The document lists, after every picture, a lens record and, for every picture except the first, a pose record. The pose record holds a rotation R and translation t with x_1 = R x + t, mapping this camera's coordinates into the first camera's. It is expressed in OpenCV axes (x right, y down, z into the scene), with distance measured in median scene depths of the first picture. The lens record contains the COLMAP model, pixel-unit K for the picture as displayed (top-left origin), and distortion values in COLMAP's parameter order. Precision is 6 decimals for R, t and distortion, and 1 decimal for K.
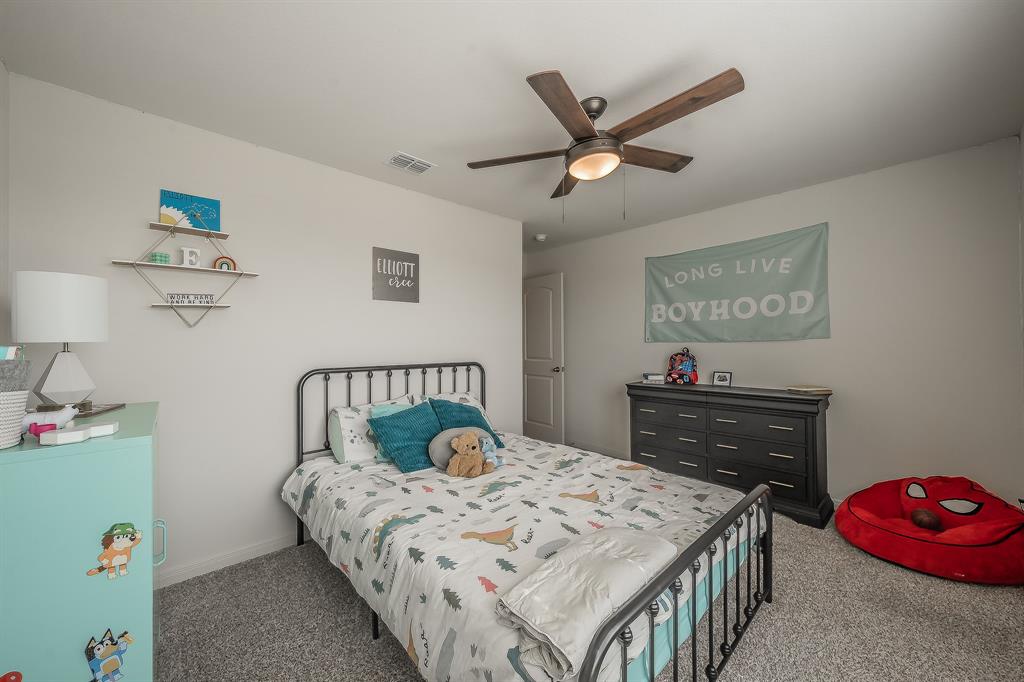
lens RADIAL K [[371.2, 0, 512.0], [0, 371.2, 341.0], [0, 0, 1]] dist [0.011715, 0.000015]
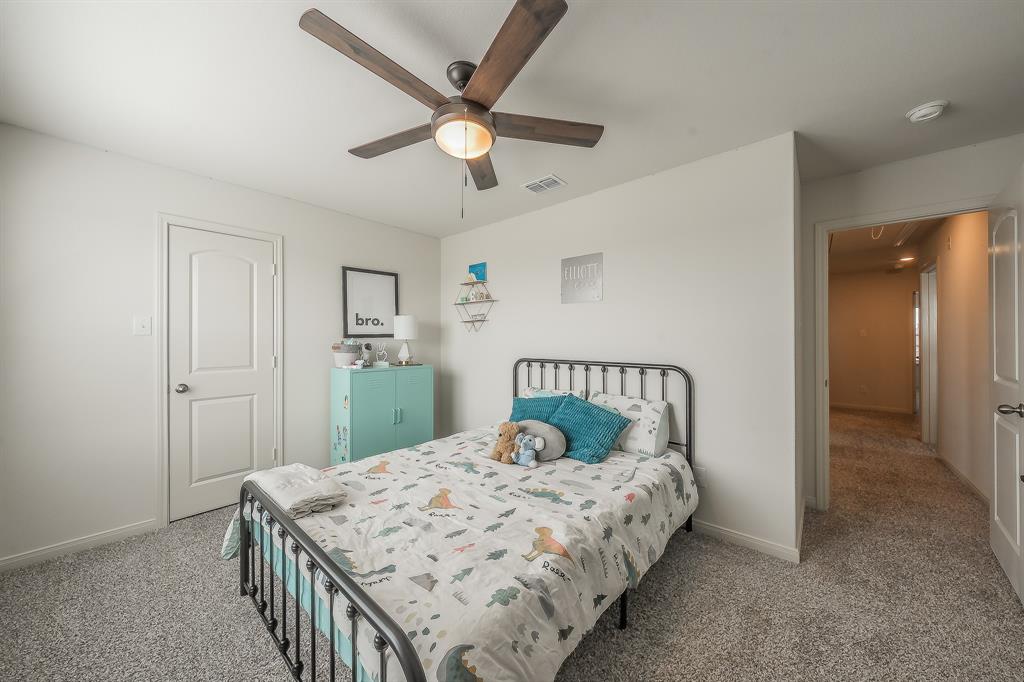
lens RADIAL K [[372.9, 0, 524.6], [0, 372.9, 336.9], [0, 0, 1]] dist [-0.000260, 0.000110]
pose [[0.102414, -0.004902, -0.994730, 1.024571], [-0.002571, 0.999983, -0.005192, 0.001724], [0.994739, 0.003089, 0.102400, 0.972923]]
